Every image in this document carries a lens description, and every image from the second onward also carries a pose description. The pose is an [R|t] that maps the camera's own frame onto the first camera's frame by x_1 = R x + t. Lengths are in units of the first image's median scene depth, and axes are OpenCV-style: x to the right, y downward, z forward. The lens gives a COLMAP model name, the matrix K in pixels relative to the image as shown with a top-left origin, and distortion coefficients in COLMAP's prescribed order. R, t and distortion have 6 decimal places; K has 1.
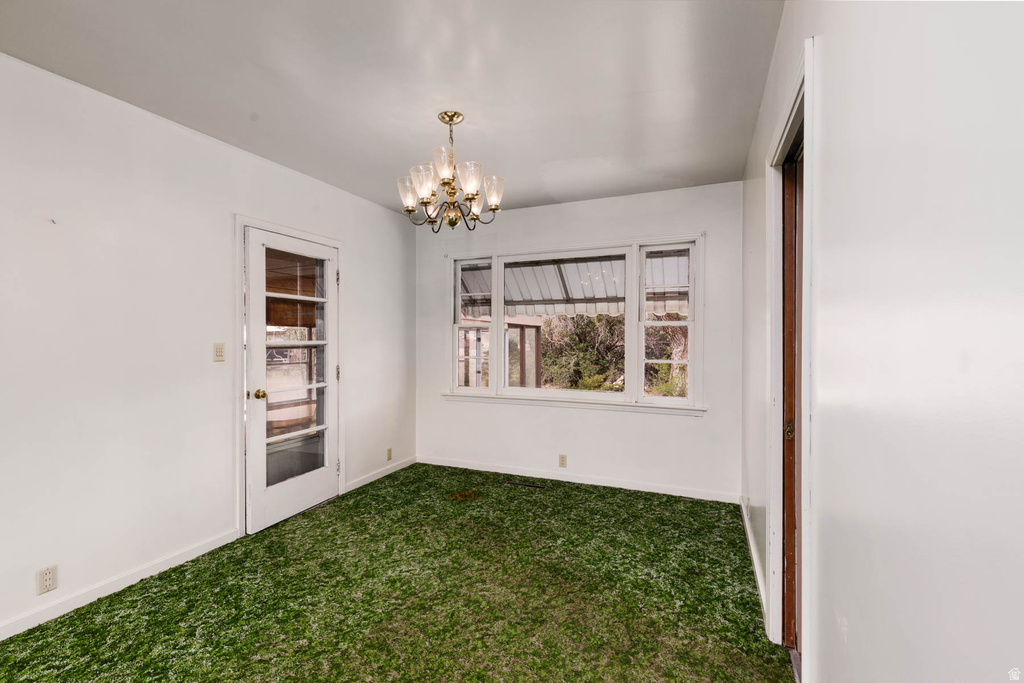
lens RADIAL K [[461.8, 0, 502.1], [0, 461.8, 343.9], [0, 0, 1]] dist [0.008321, -0.001484]
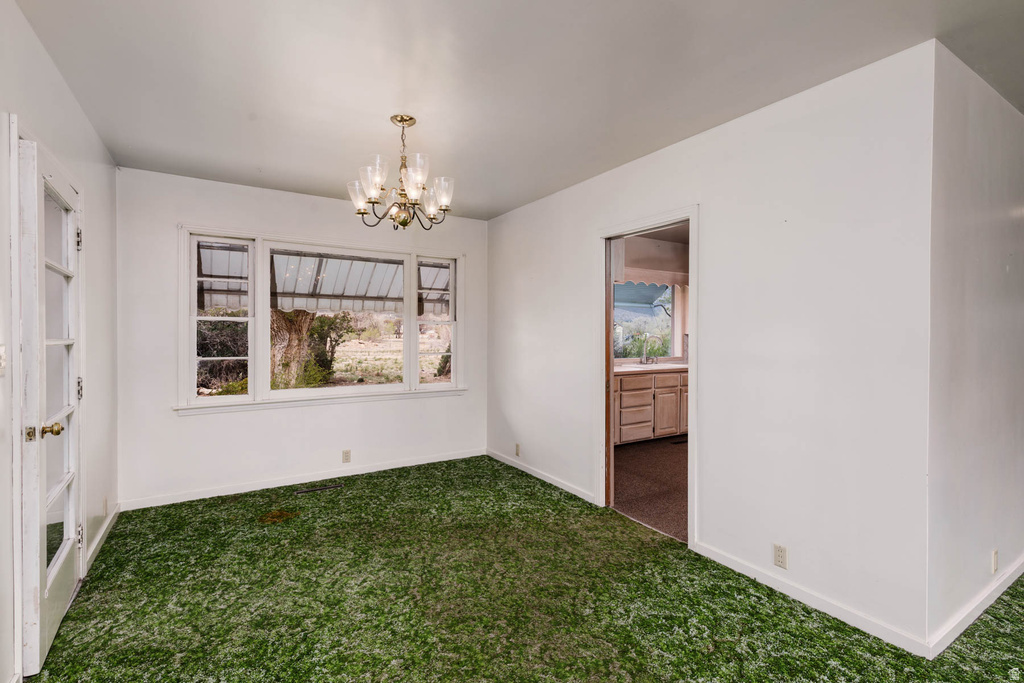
lens RADIAL K [[461.8, 0, 514.1], [0, 461.8, 337.8], [0, 0, 1]] dist [0.008321, -0.001484]
pose [[0.569232, -0.007025, 0.822147, -0.624666], [0.009636, 0.999952, 0.001873, -0.003849], [-0.822120, 0.006856, 0.569272, 0.160810]]
